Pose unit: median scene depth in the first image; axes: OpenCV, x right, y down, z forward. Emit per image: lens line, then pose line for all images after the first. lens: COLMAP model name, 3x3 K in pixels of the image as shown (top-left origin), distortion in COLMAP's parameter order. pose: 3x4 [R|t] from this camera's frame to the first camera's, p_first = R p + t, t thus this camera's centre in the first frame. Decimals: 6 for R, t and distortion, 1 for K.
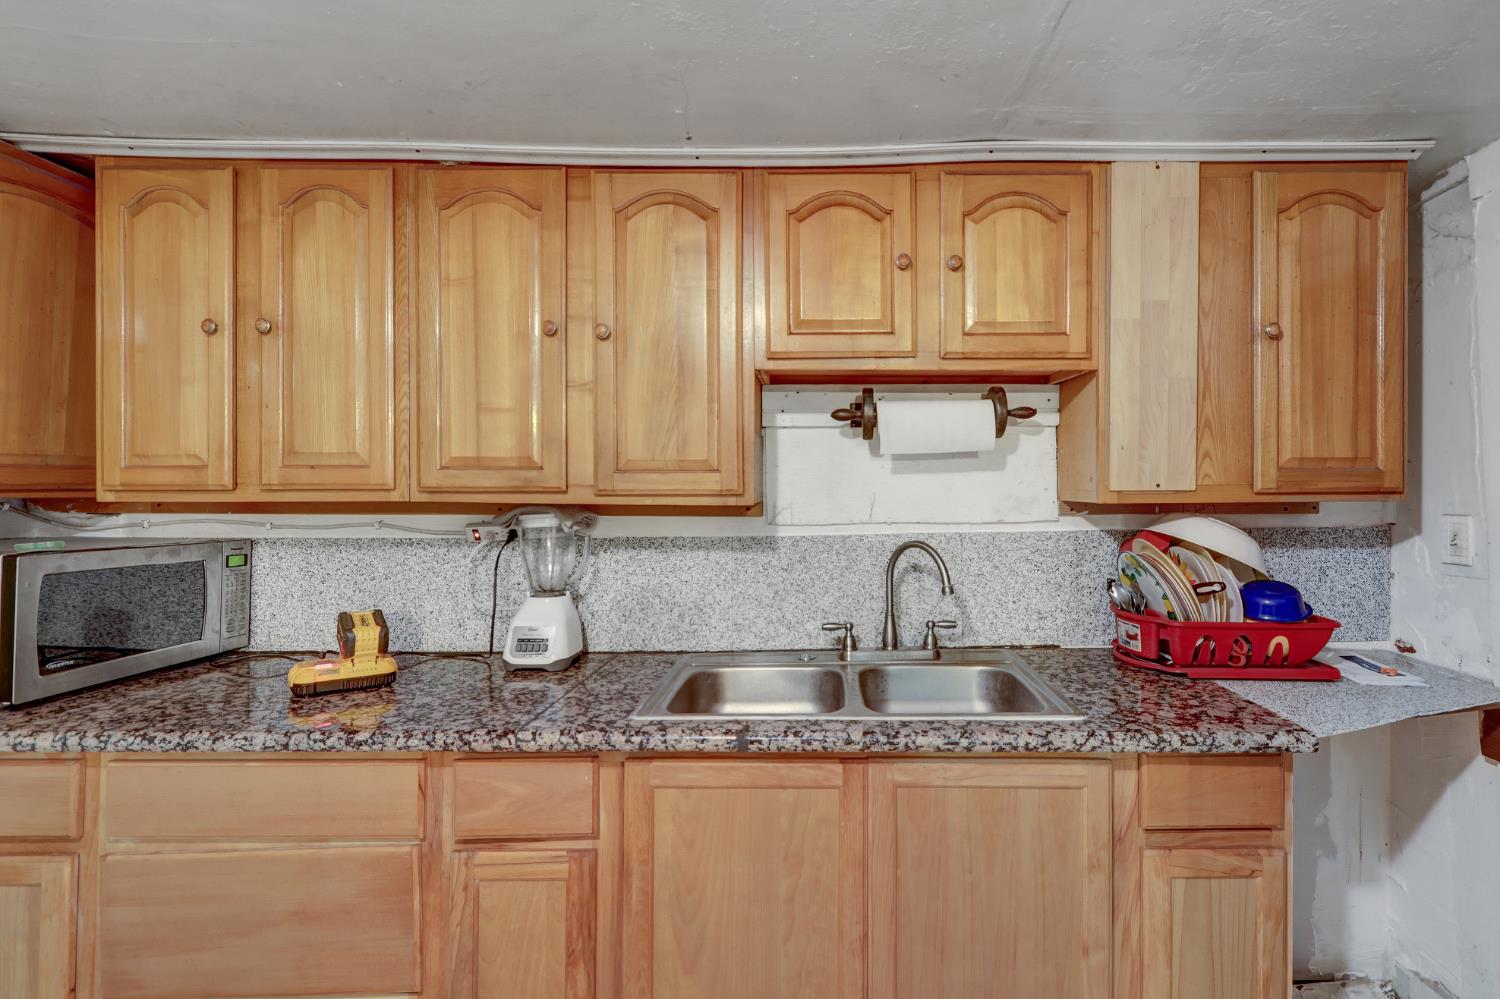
lens RADIAL K [[716.3, 0, 813.5], [0, 716.3, 492.6], [0, 0, 1]] dist [0.010023, 0.000054]
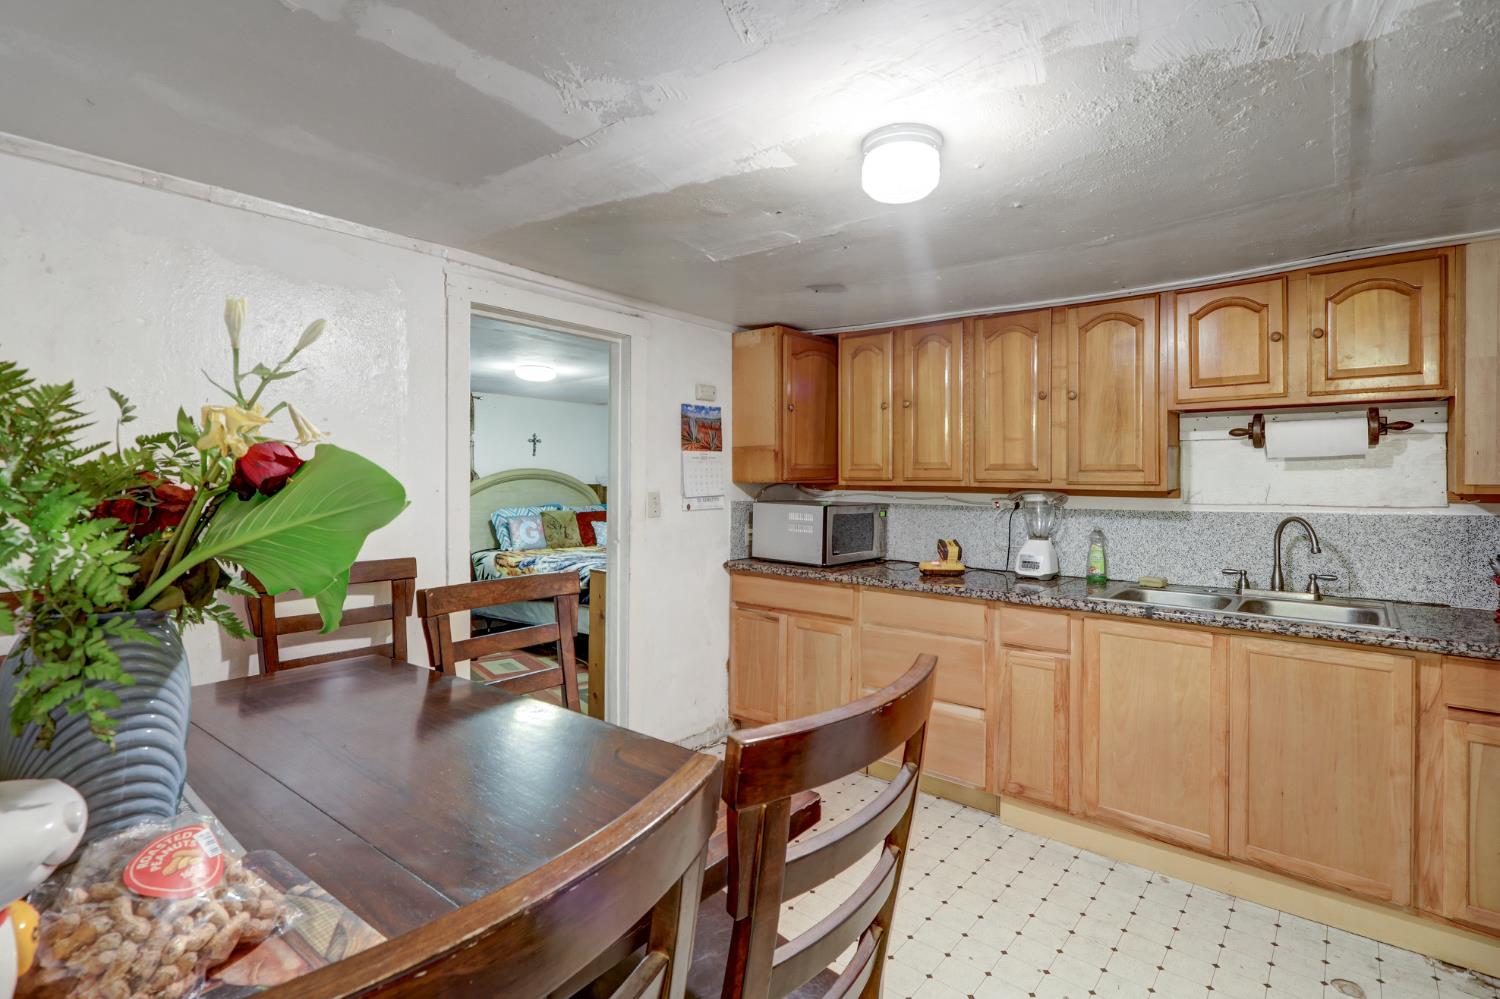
lens RADIAL K [[711.7, 0, 751.3], [0, 711.7, 478.6], [0, 0, 1]] dist [0.000433, -0.001040]
pose [[0.768729, 0.004923, -0.639556, 0.237178], [-0.001355, 0.999981, 0.006069, -0.020368], [0.639573, -0.003799, 0.768721, -0.912456]]
